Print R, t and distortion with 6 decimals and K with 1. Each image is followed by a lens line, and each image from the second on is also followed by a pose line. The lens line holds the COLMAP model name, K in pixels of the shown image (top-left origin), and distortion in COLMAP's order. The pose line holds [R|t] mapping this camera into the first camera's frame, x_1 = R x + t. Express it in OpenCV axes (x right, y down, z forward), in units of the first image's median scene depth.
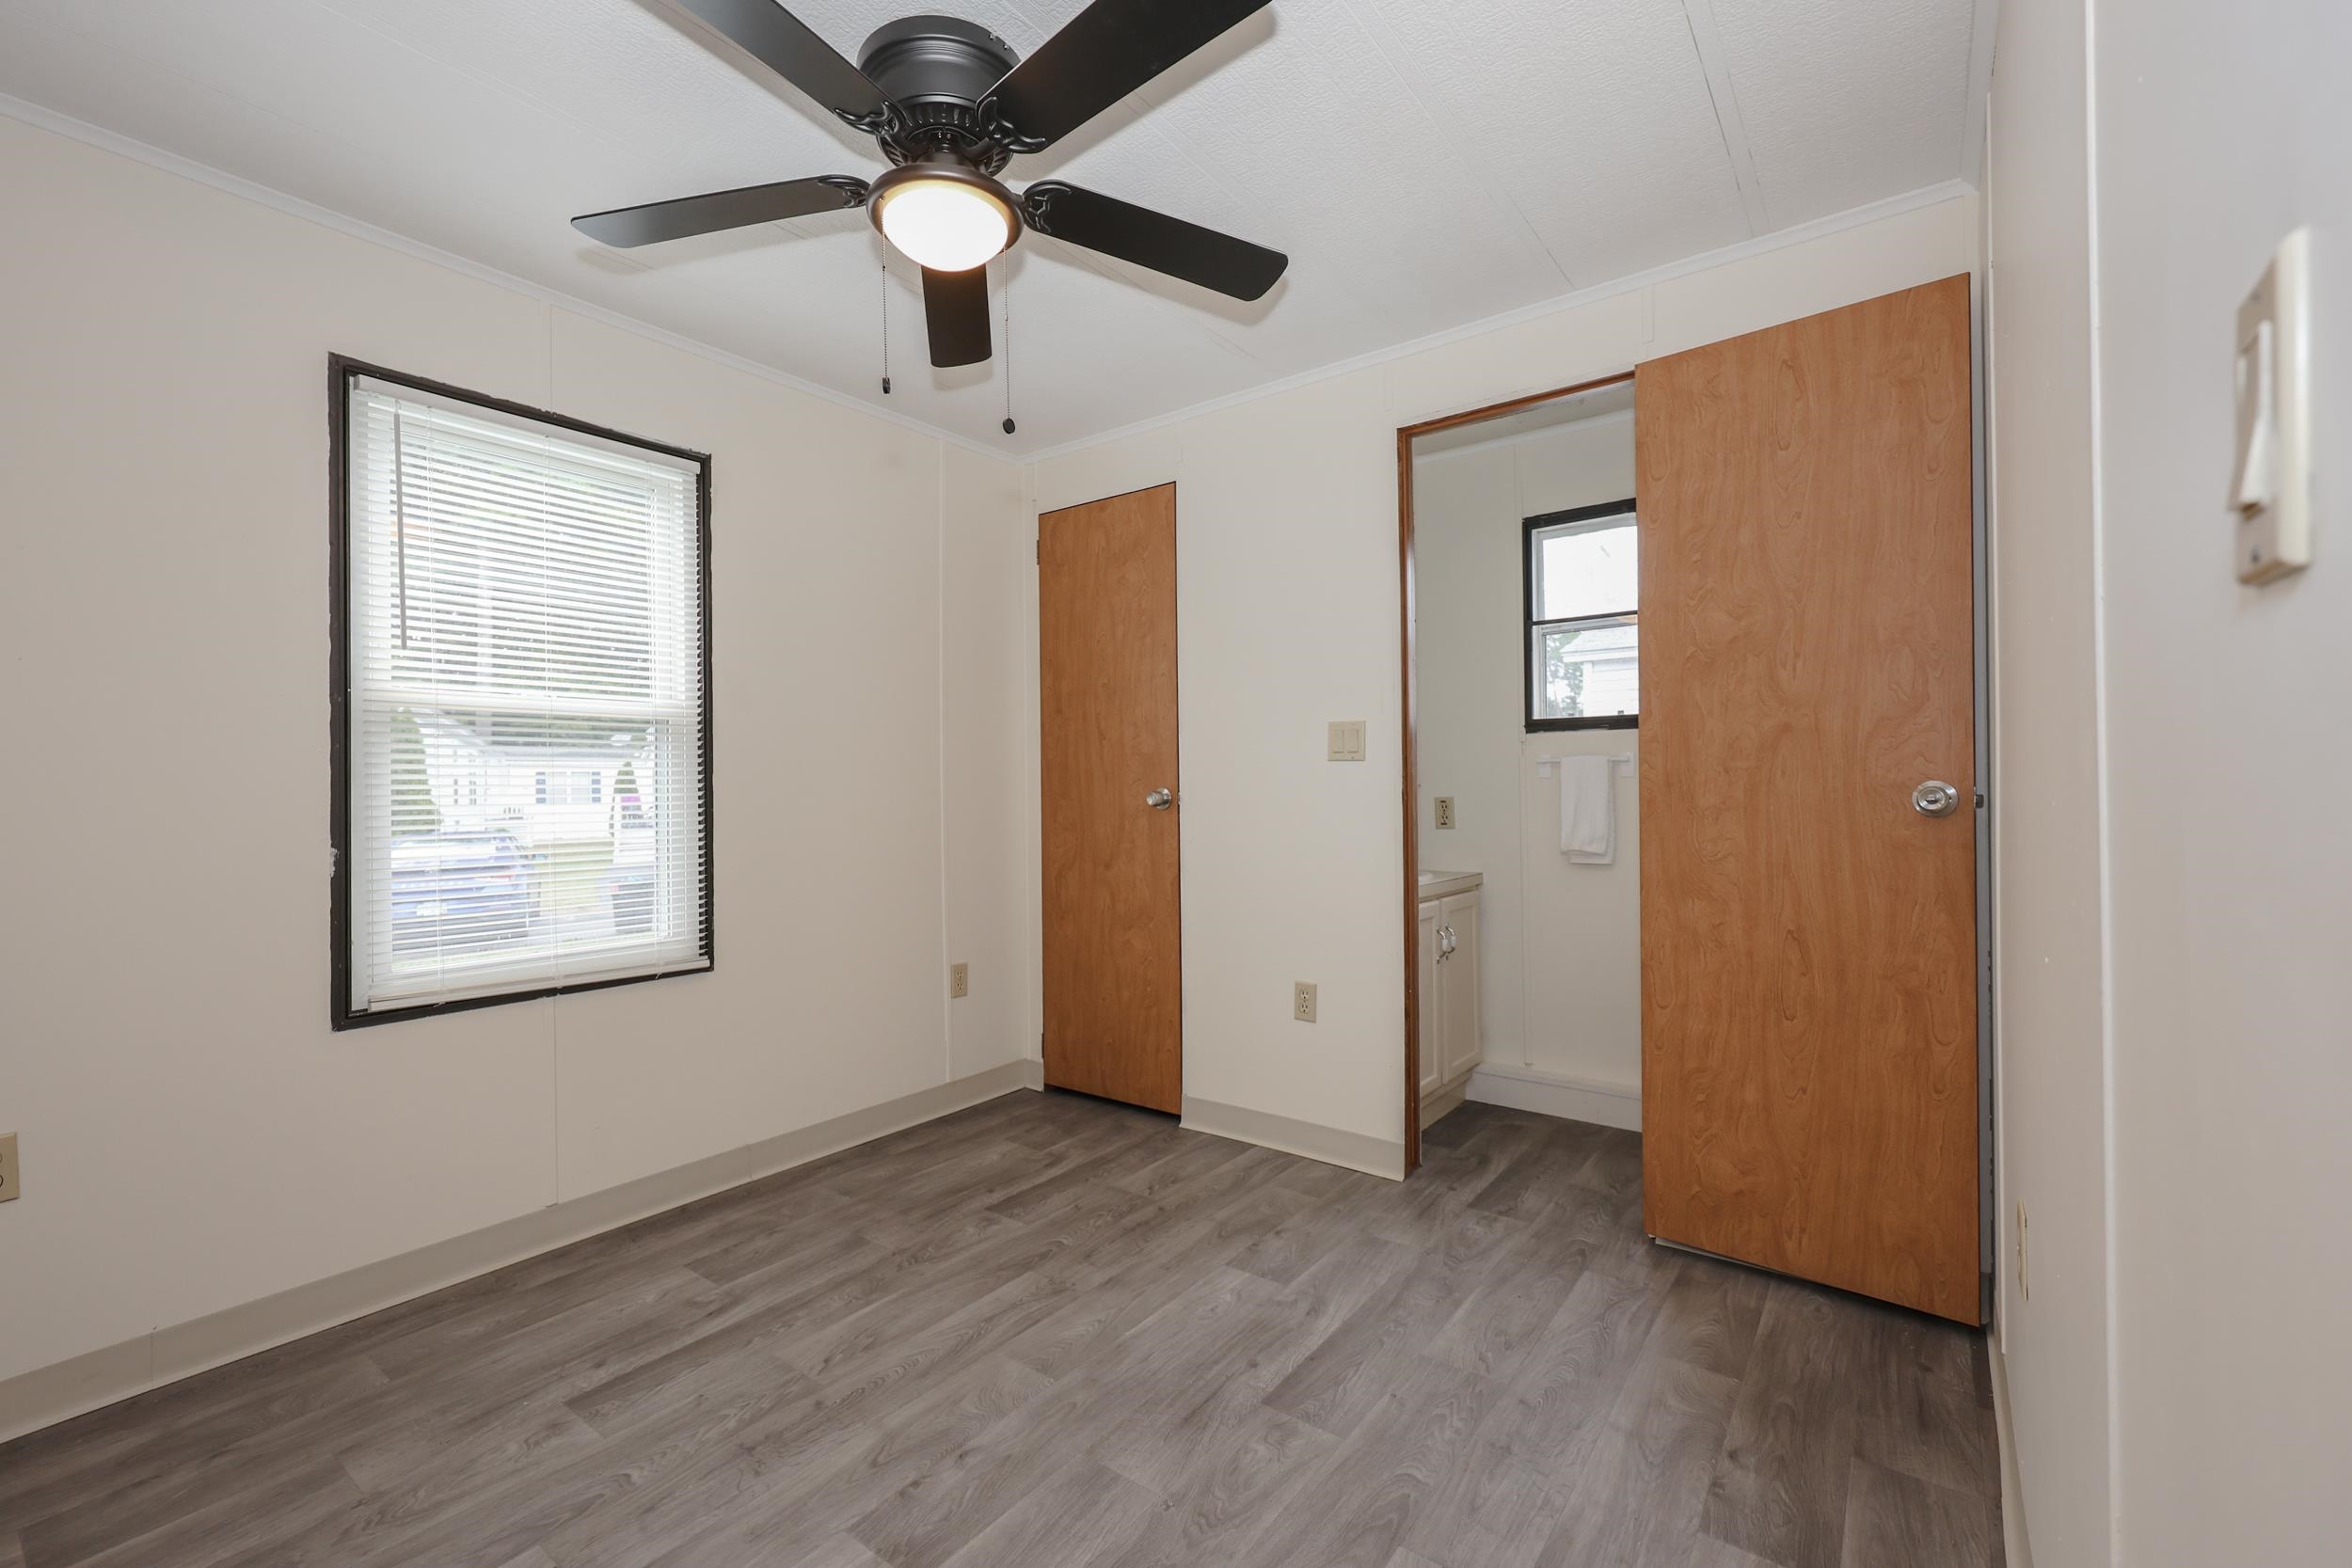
lens RADIAL K [[997.2, 0, 1173.8], [0, 997.2, 787.7], [0, 0, 1]] dist [0.007471, -0.000276]
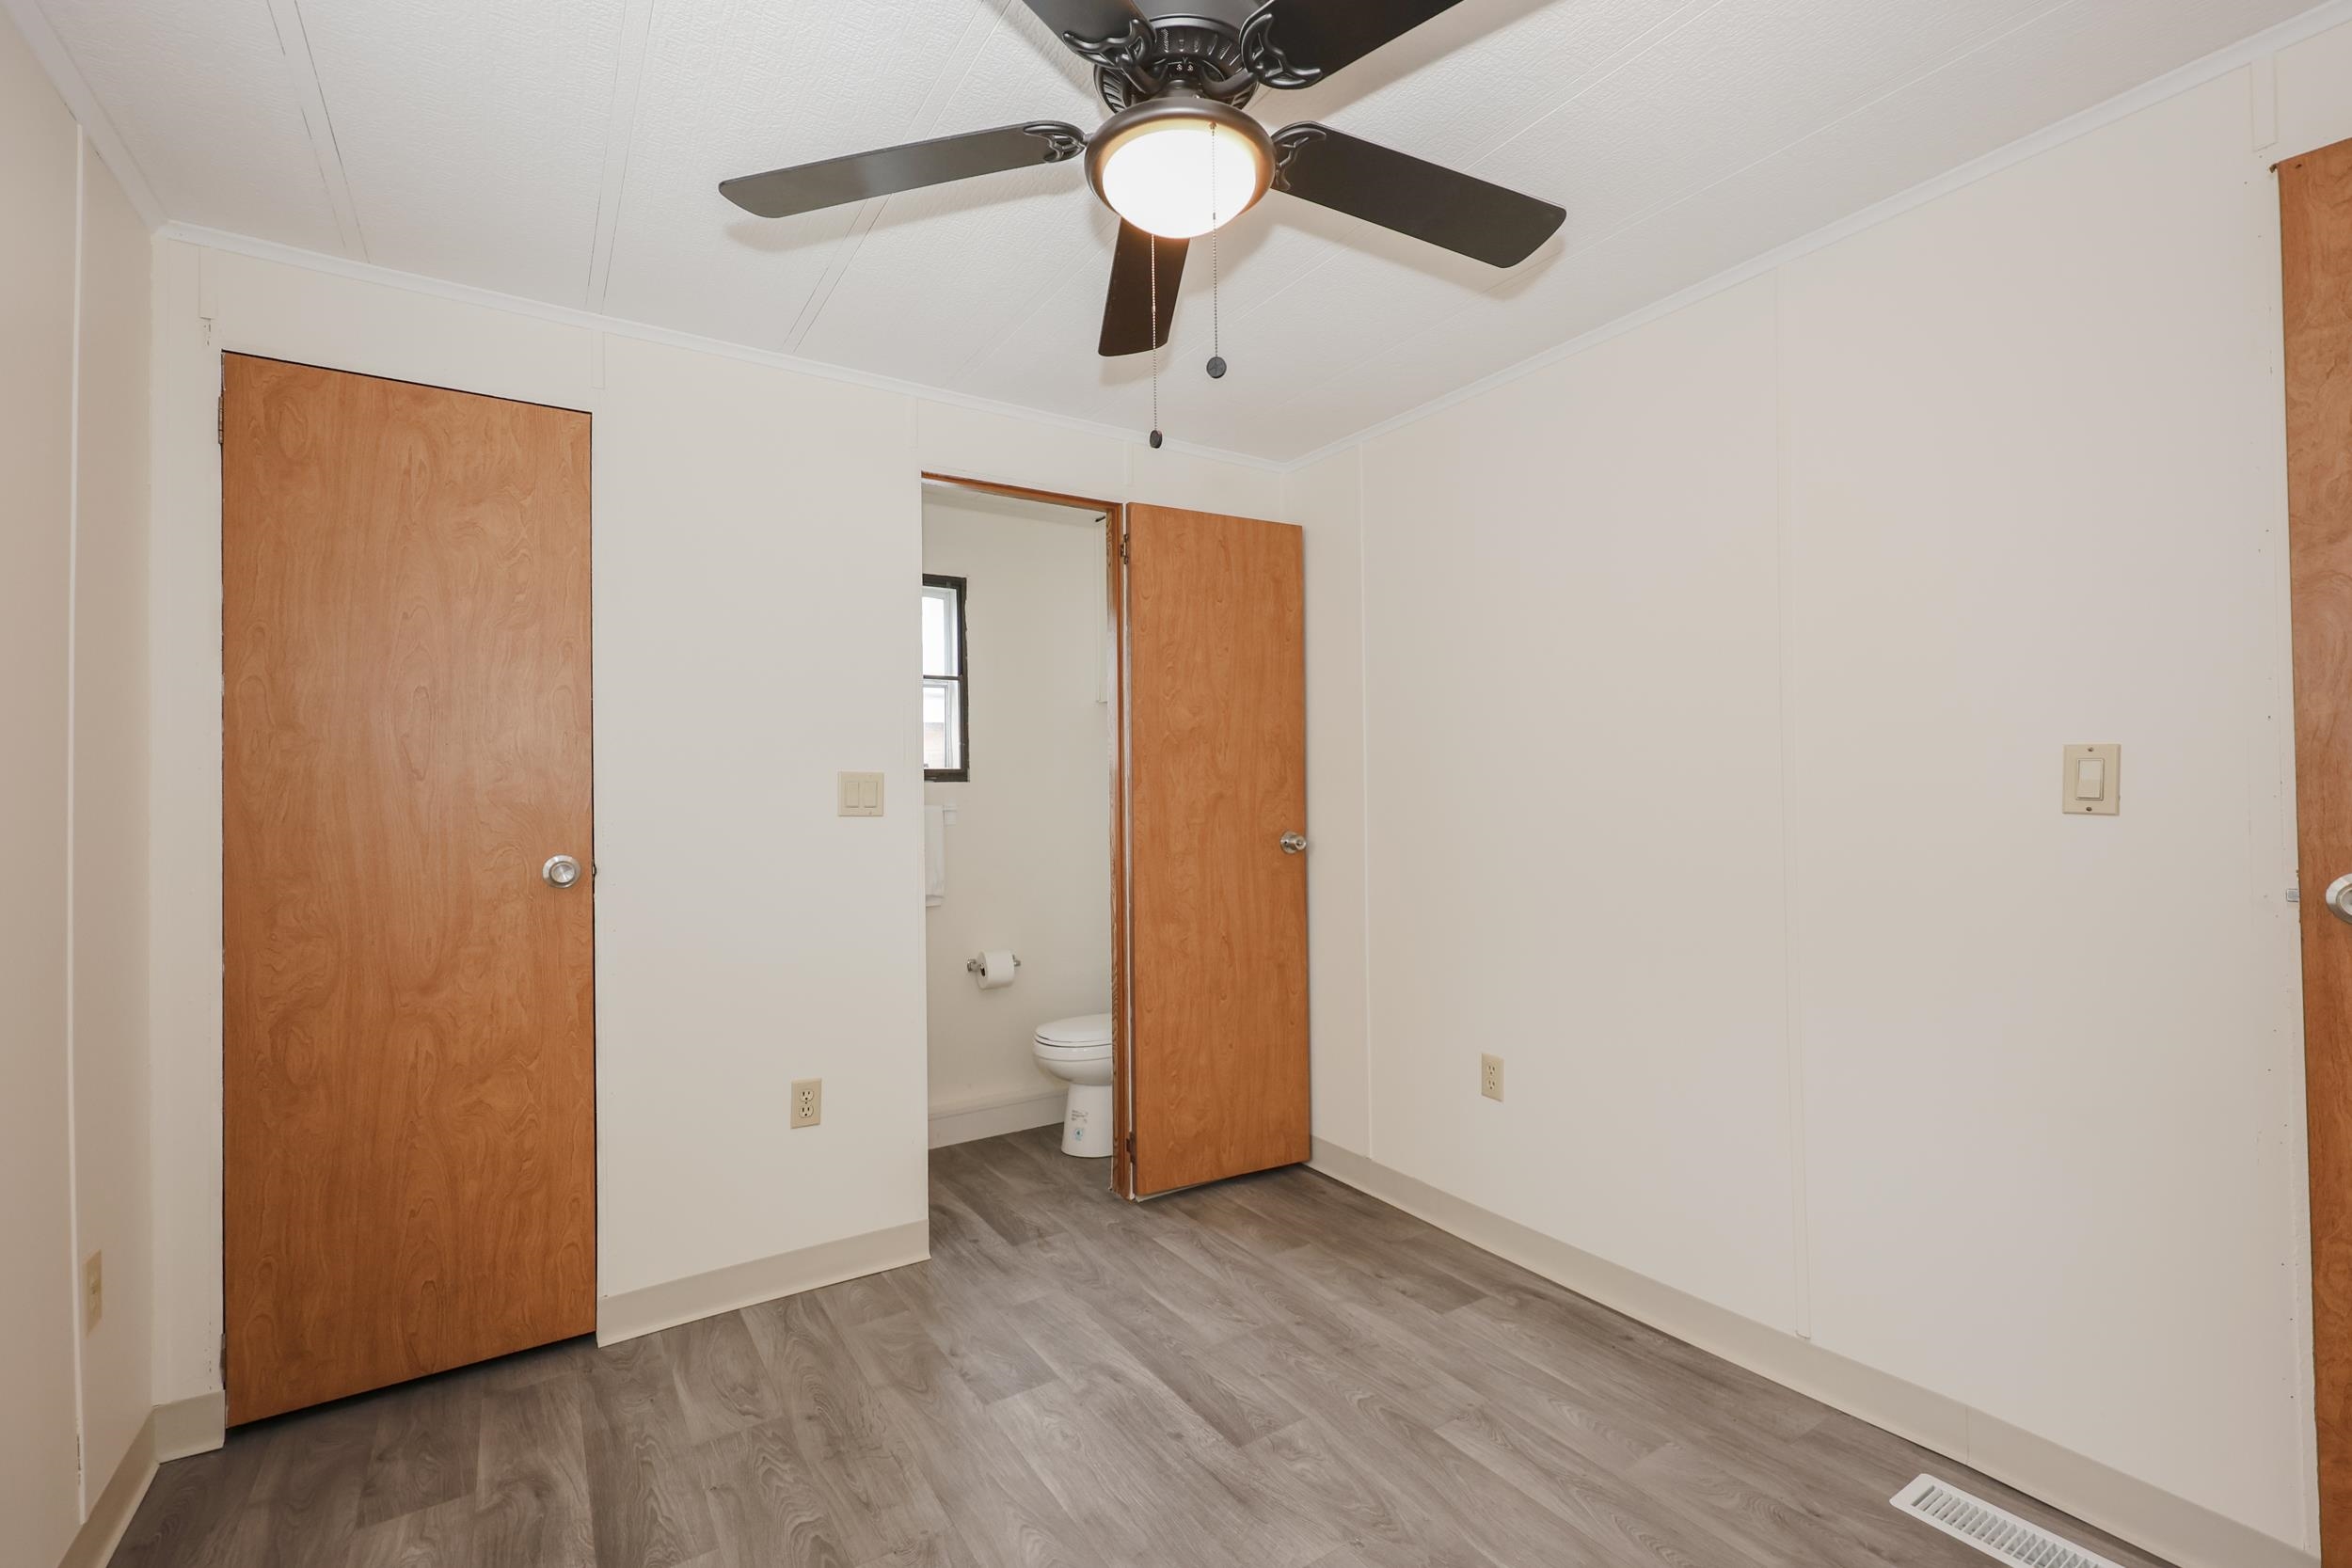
lens RADIAL K [[997.2, 0, 1177.5], [0, 997.2, 795.1], [0, 0, 1]] dist [0.007471, -0.000276]
pose [[0.347677, 0.010984, 0.937550, -0.690679], [0.010706, 0.999820, -0.015683, -0.035447], [-0.937553, 0.015490, 0.347496, 0.517817]]
